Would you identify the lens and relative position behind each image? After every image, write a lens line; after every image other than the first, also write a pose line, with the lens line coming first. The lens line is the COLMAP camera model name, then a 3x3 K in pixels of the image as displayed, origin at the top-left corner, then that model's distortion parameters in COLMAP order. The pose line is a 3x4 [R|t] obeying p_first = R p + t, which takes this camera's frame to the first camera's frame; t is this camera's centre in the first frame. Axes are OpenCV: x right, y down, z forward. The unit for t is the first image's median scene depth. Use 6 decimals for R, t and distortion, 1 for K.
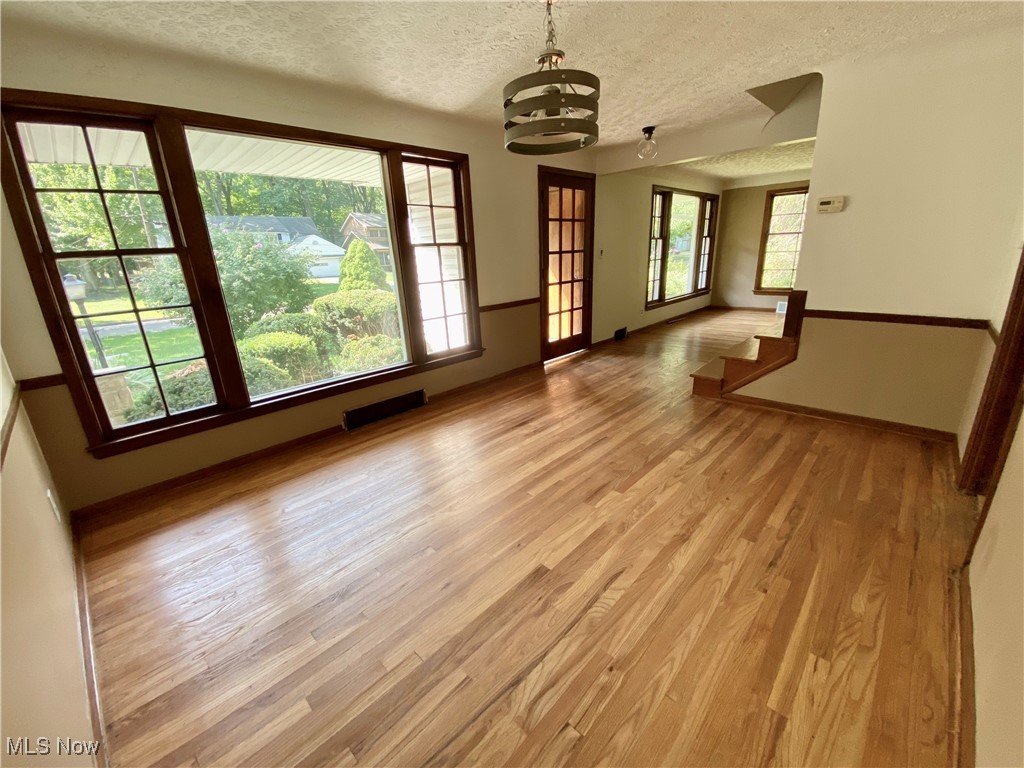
lens RADIAL K [[426.2, 0, 508.9], [0, 426.2, 386.9], [0, 0, 1]] dist [0.002091, -0.004364]
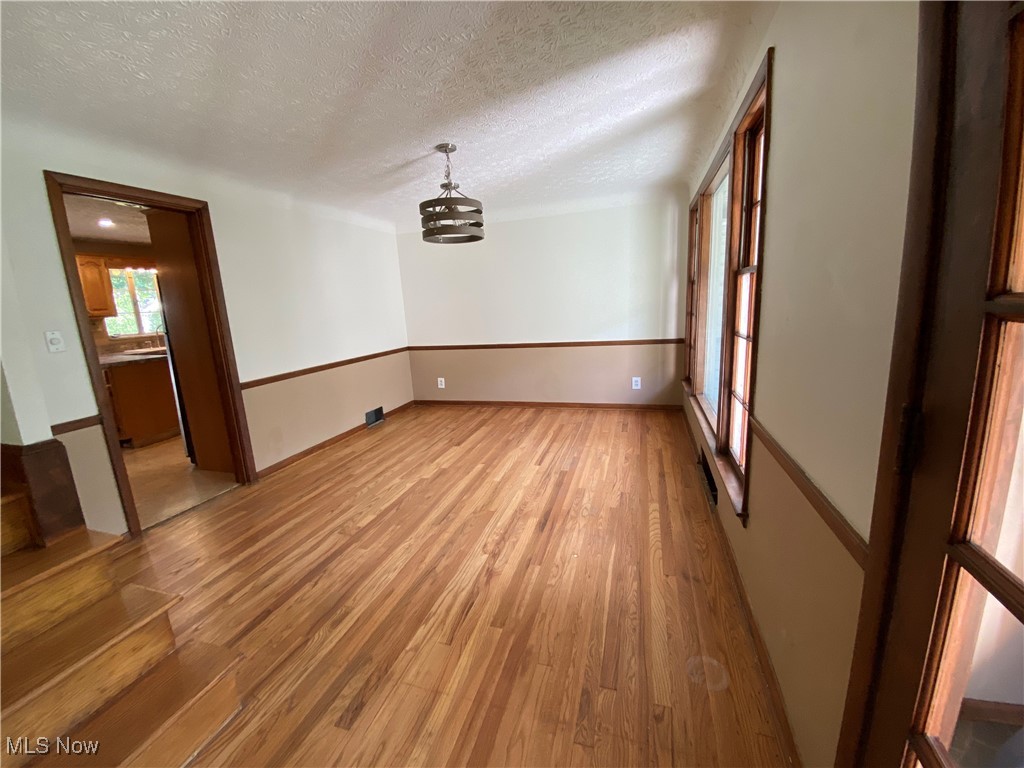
lens RADIAL K [[426.2, 0, 512.6], [0, 426.2, 382.5], [0, 0, 1]] dist [0.002091, -0.004364]
pose [[-0.896002, 0.172993, -0.408967, 0.480600], [-0.041765, 0.884078, 0.465469, -0.650314], [0.442082, 0.434142, -0.784910, 1.950135]]
